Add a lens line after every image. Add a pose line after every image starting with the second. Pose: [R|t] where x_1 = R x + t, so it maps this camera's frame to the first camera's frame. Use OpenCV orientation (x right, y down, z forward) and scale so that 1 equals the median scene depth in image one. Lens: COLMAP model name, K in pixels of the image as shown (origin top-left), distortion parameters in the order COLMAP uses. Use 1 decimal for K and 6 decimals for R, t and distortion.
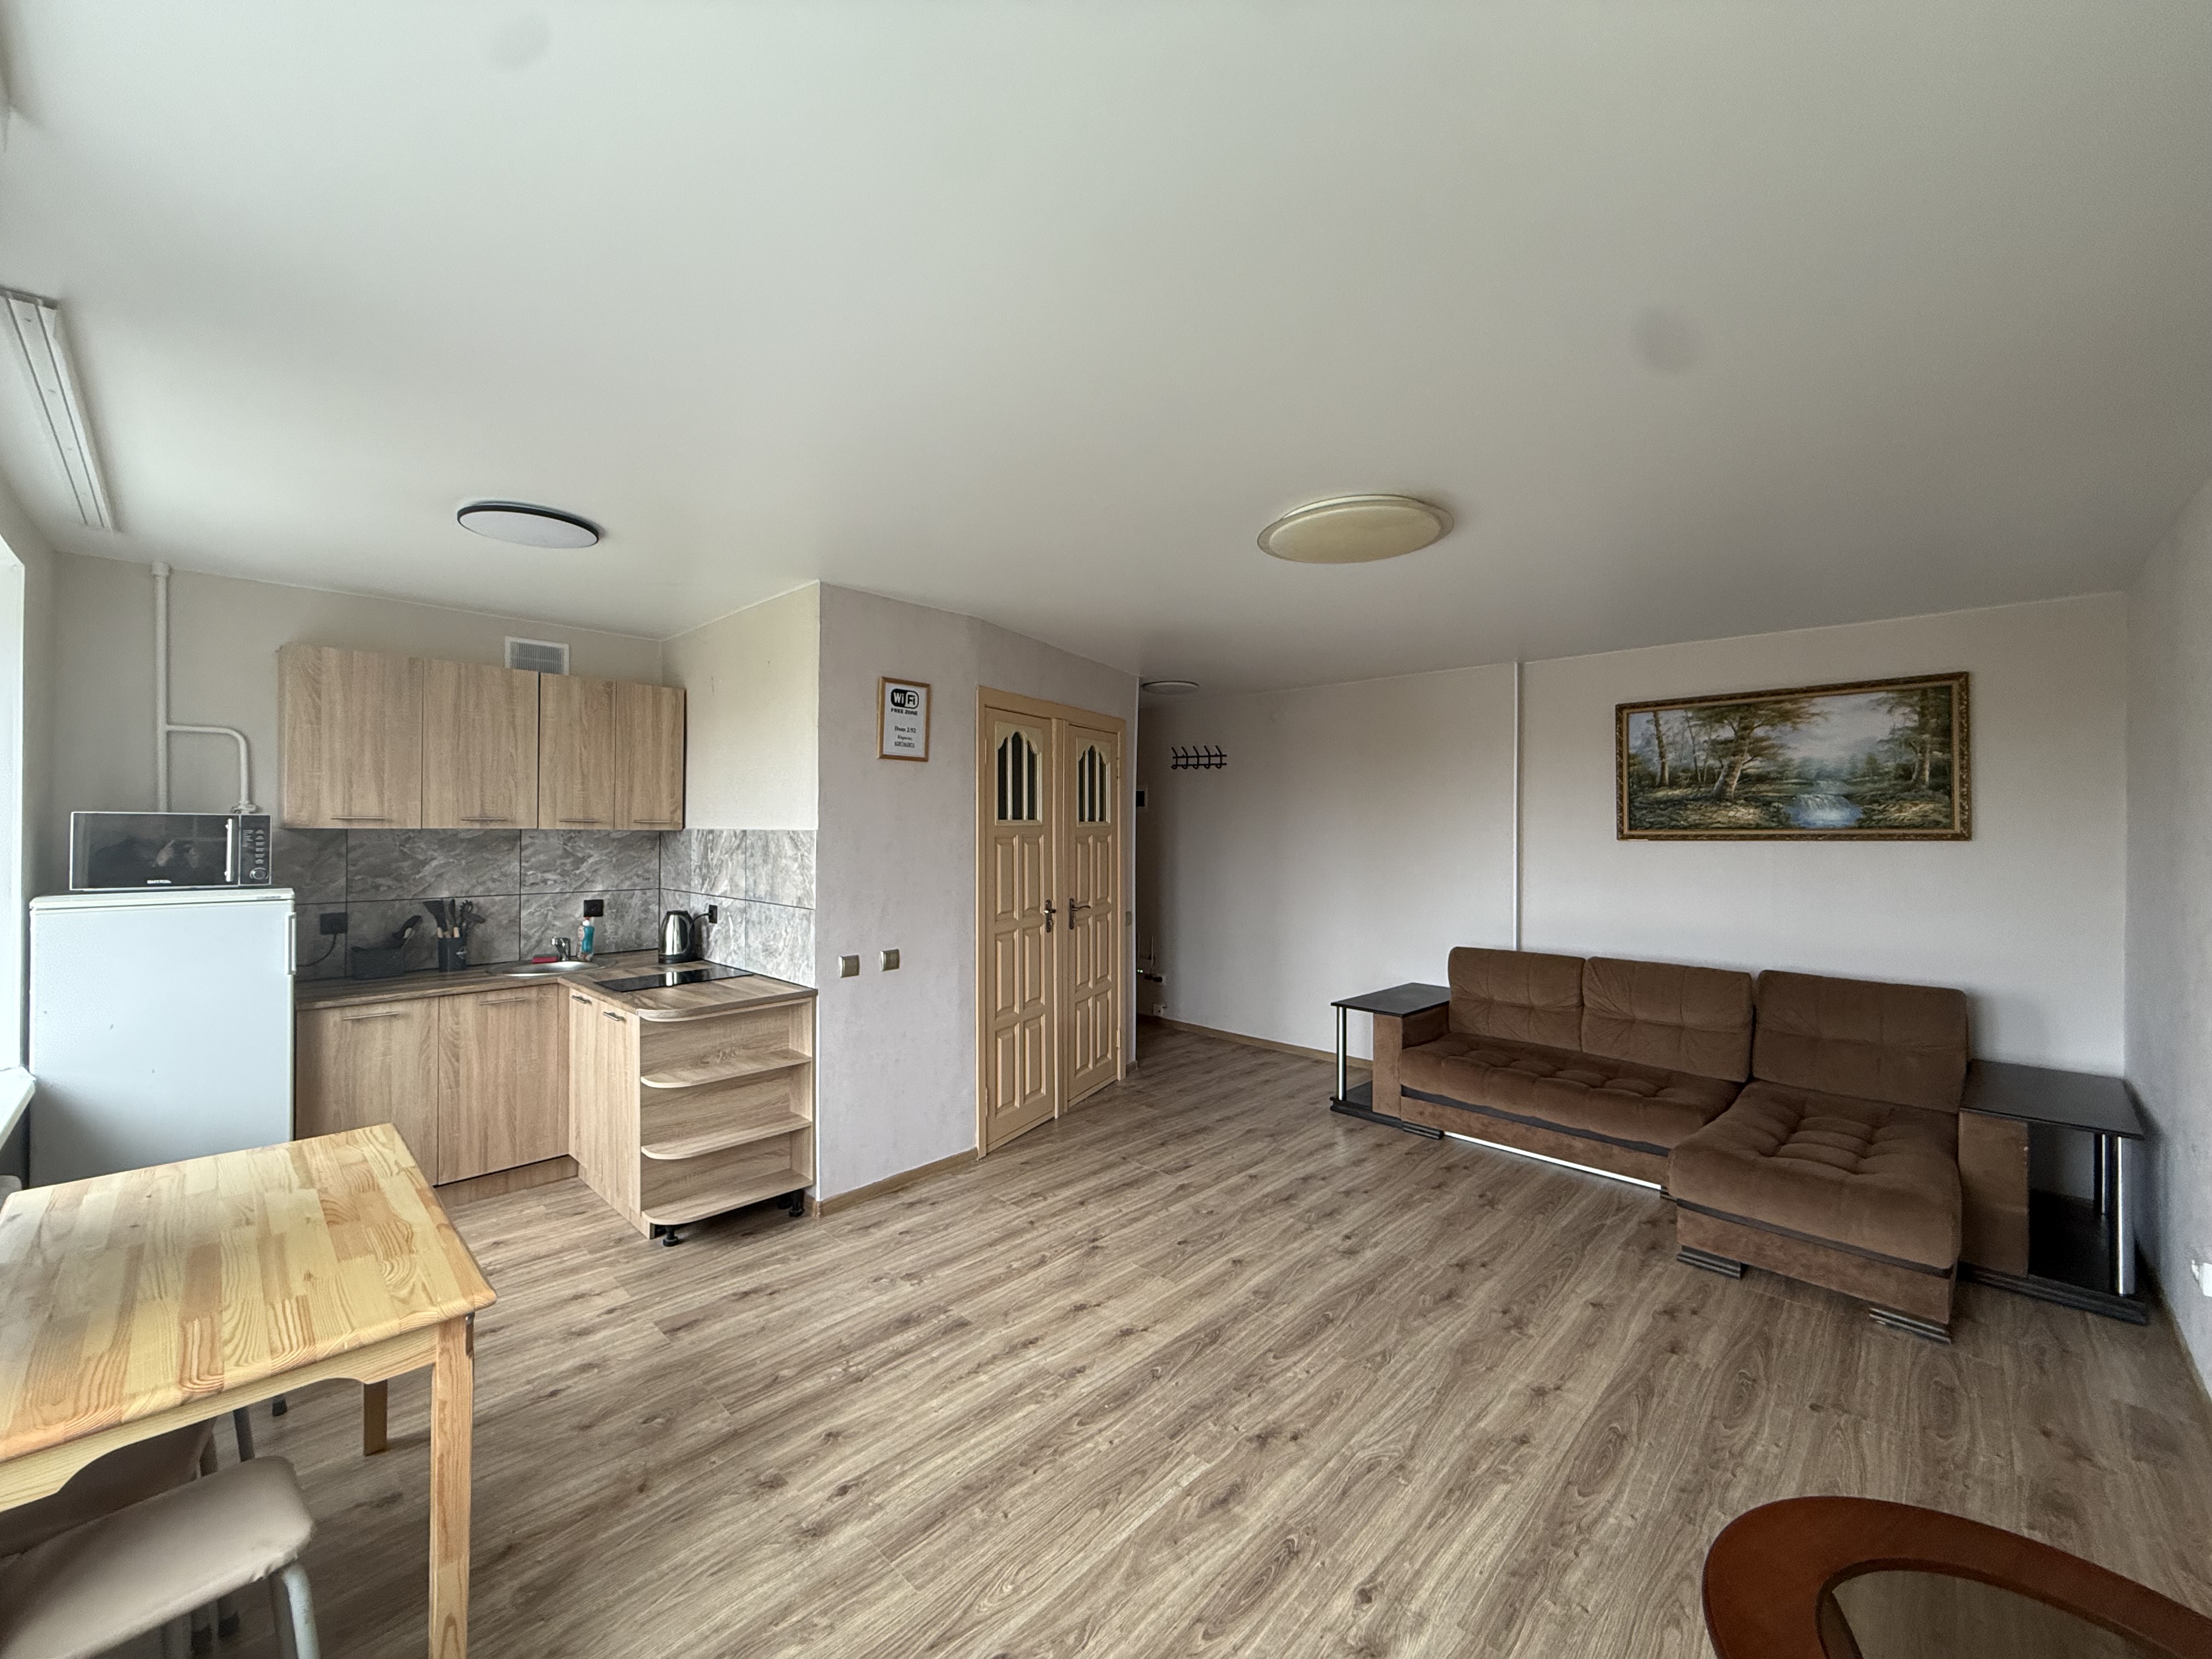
lens RADIAL K [[879.5, 0, 1101.9], [0, 879.5, 826.8], [0, 0, 1]] dist [-0.000587, 0.000092]
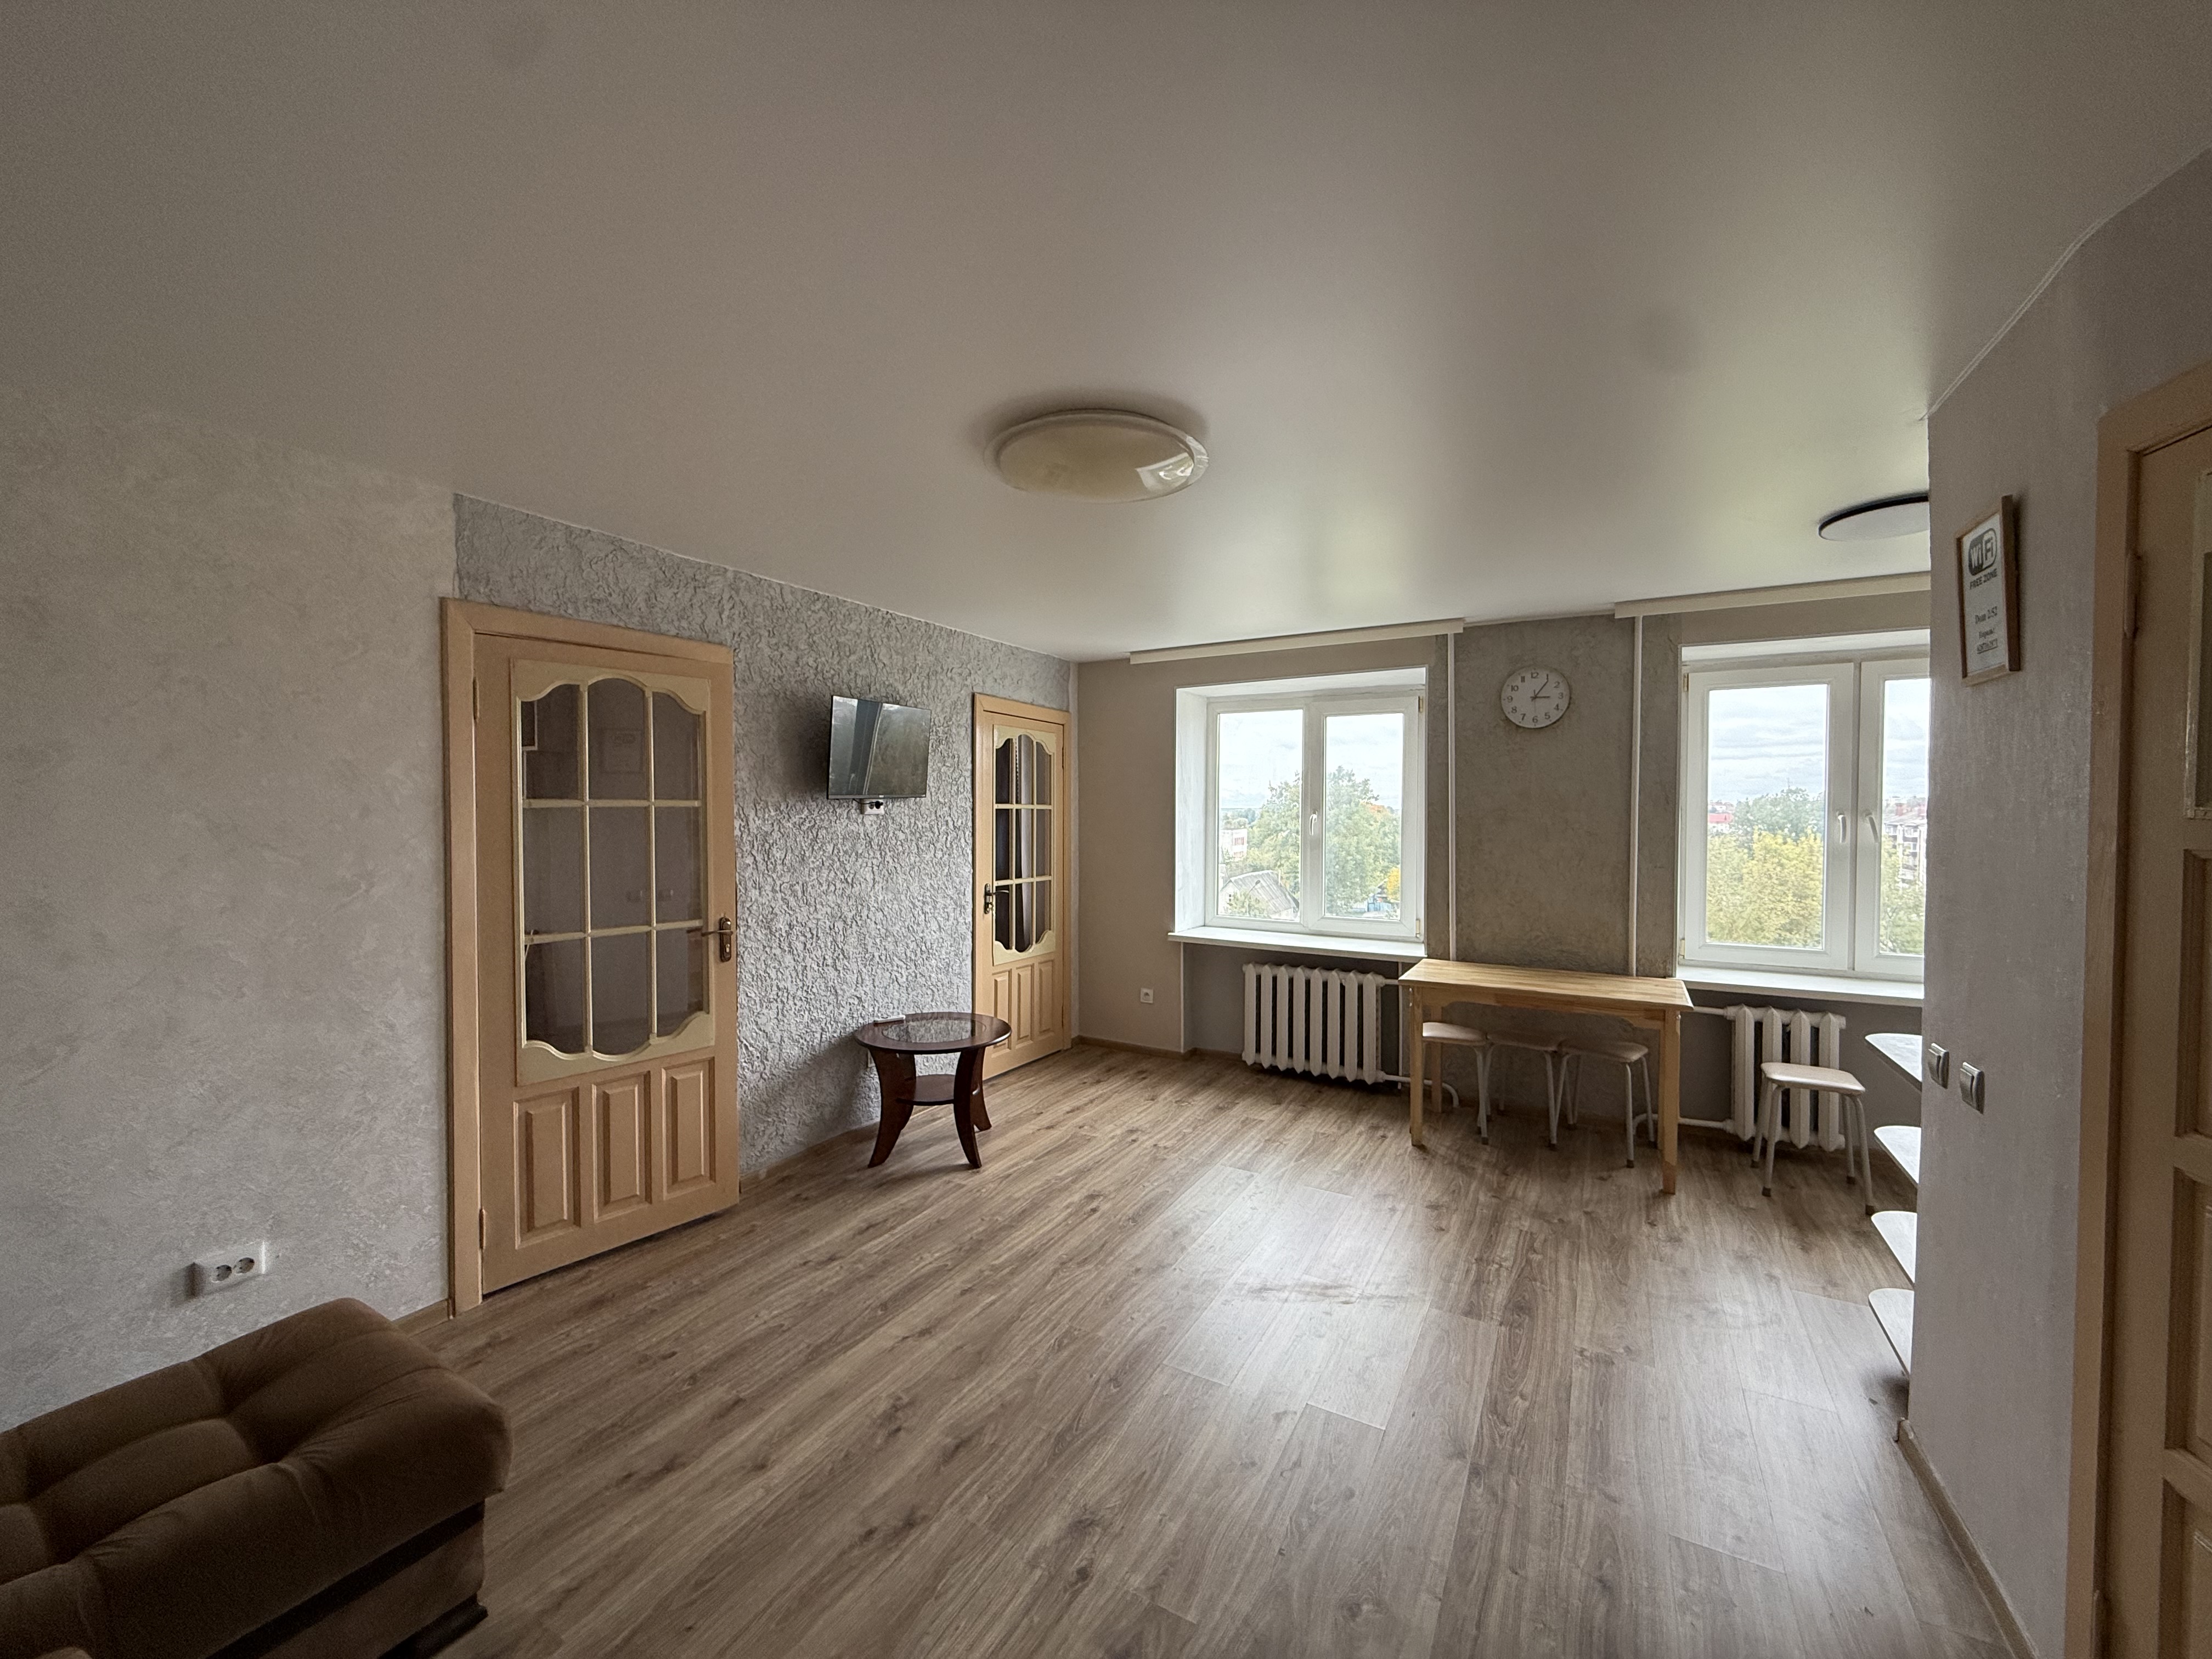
lens RADIAL K [[879.5, 0, 1101.9], [0, 879.5, 826.8], [0, 0, 1]] dist [-0.000587, 0.000092]
pose [[-0.969632, -0.004558, -0.244526, 0.425588], [-0.009228, 0.999796, 0.017957, -0.000269], [0.244395, 0.019668, -0.969476, 1.603449]]
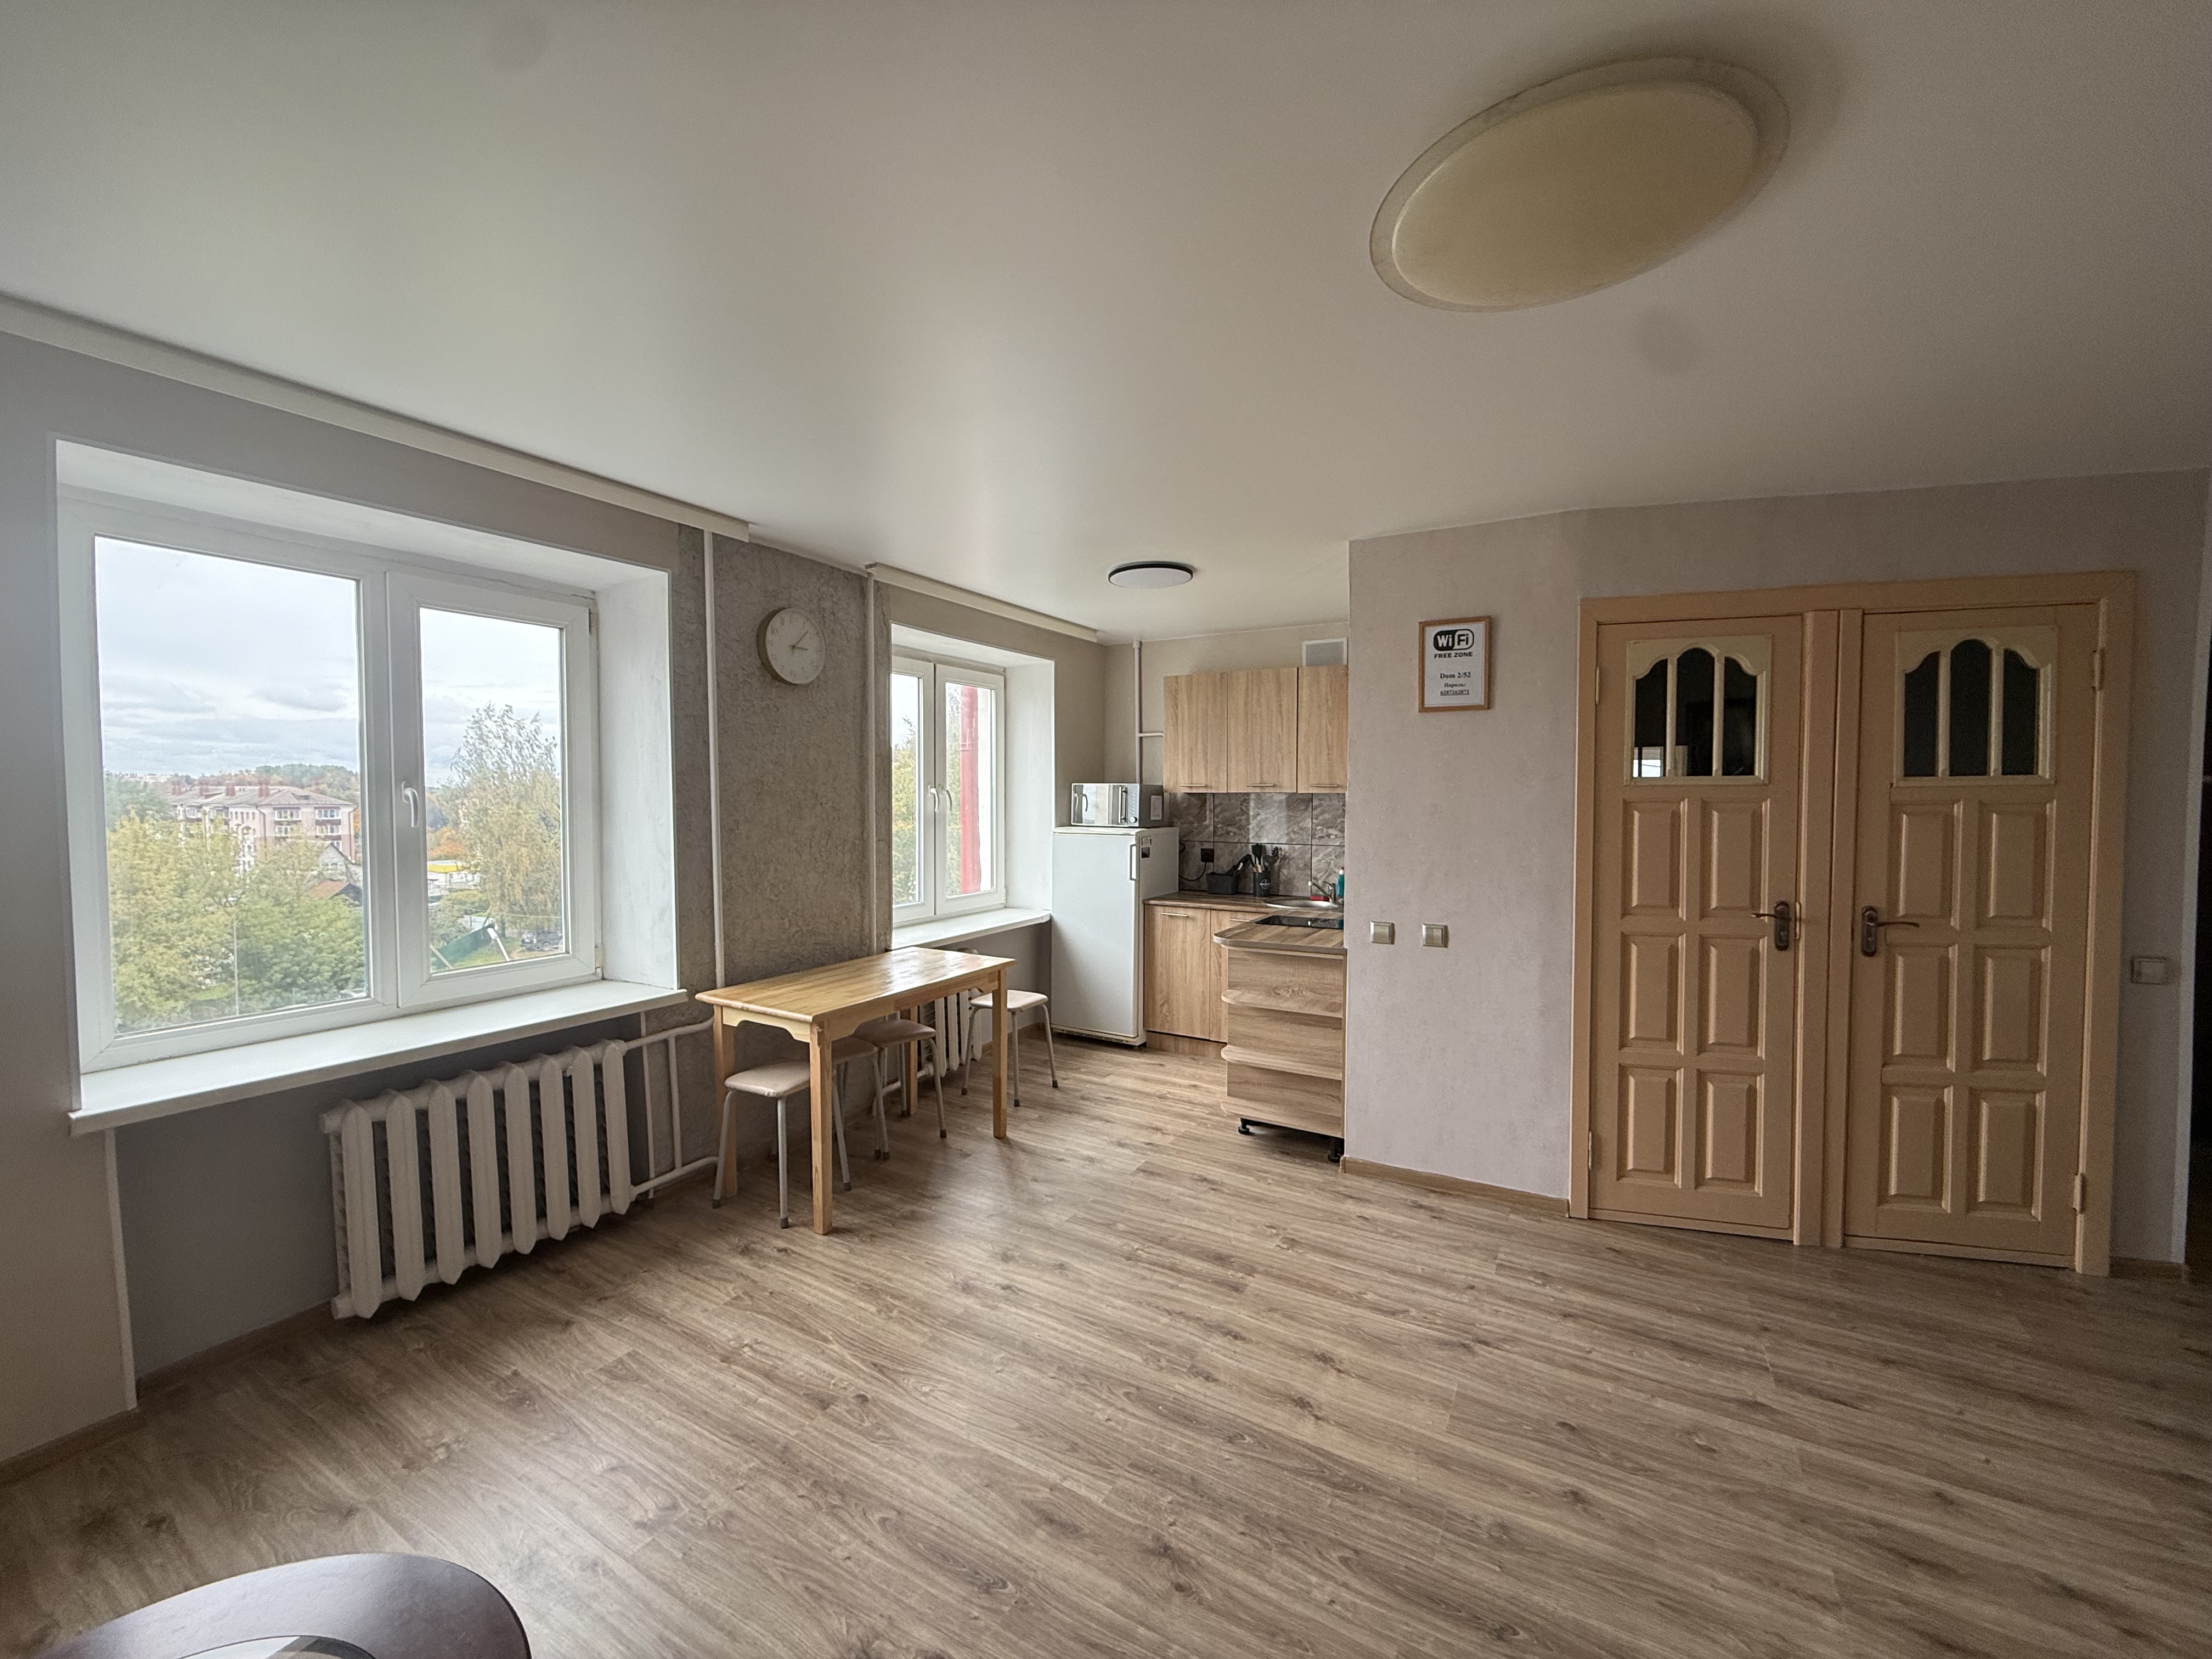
lens RADIAL K [[879.5, 0, 1101.9], [0, 879.5, 826.8], [0, 0, 1]] dist [-0.000587, 0.000092]
pose [[0.235032, 0.031860, -0.971465, 0.648403], [0.000420, 0.999459, 0.032880, 0.012373], [0.971988, -0.008136, 0.234892, 0.540284]]
